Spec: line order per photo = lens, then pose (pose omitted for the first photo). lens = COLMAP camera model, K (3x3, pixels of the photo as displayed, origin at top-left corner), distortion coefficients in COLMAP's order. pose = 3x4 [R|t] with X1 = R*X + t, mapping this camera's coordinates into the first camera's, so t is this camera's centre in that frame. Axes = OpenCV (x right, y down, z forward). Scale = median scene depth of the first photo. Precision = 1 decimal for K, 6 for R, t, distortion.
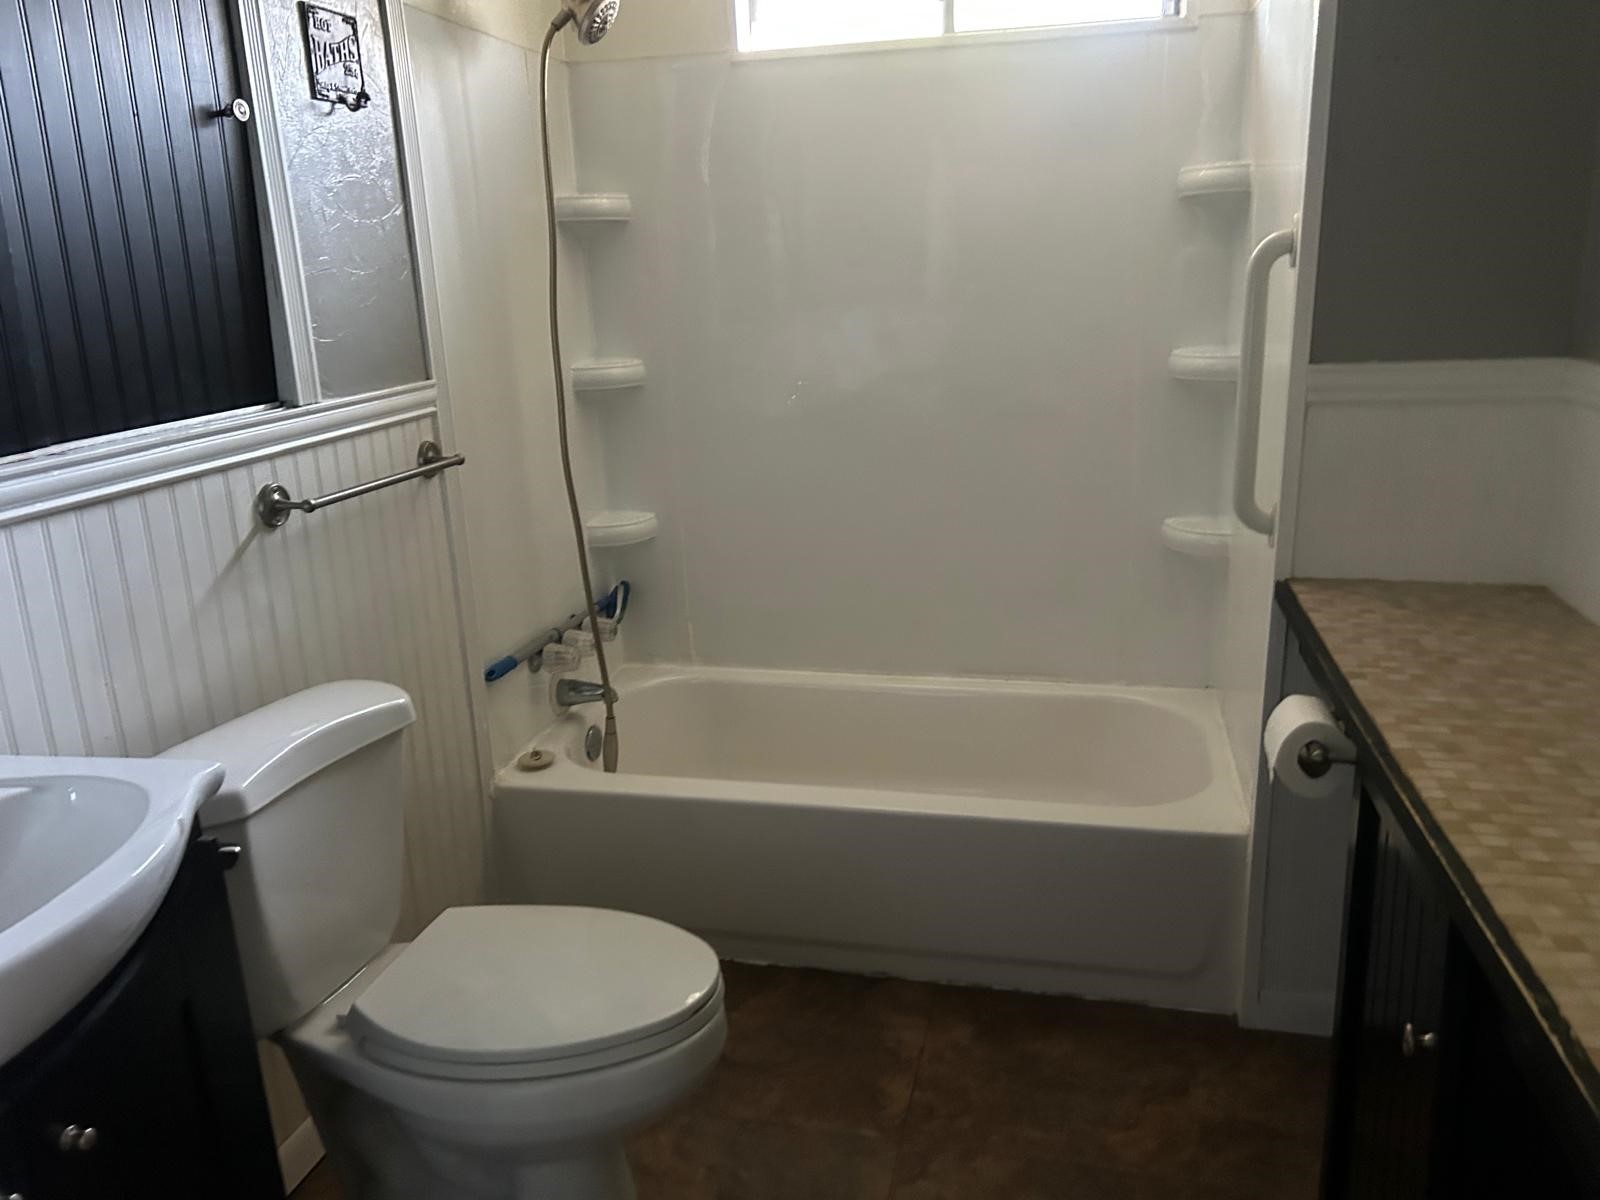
lens RADIAL K [[1212.0, 0, 824.5], [0, 1212.0, 608.3], [0, 0, 1]] dist [0.038204, -0.005373]
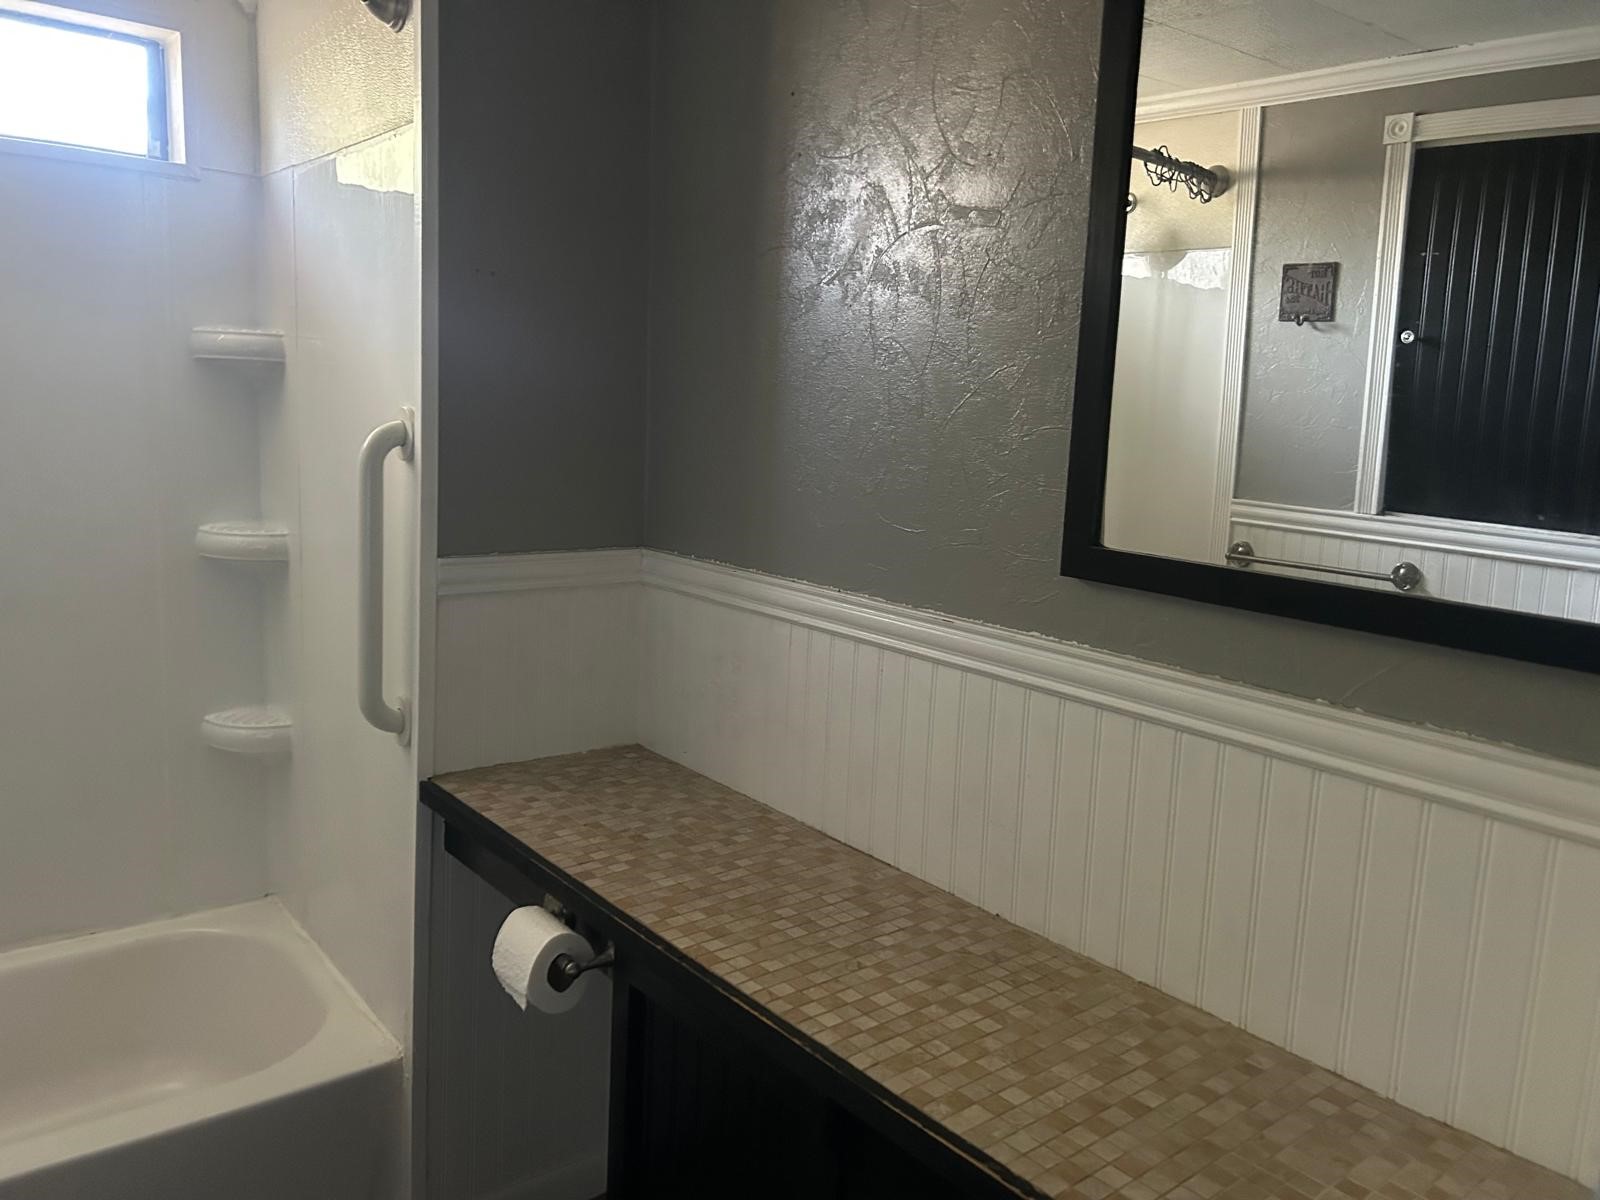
lens RADIAL K [[1212.0, 0, 824.5], [0, 1212.0, 608.3], [0, 0, 1]] dist [0.038204, -0.005373]
pose [[0.627049, -0.072829, 0.775568, -0.180288], [0.149559, 0.988353, -0.028109, -0.094062], [-0.764488, 0.133618, 0.630638, 0.168554]]
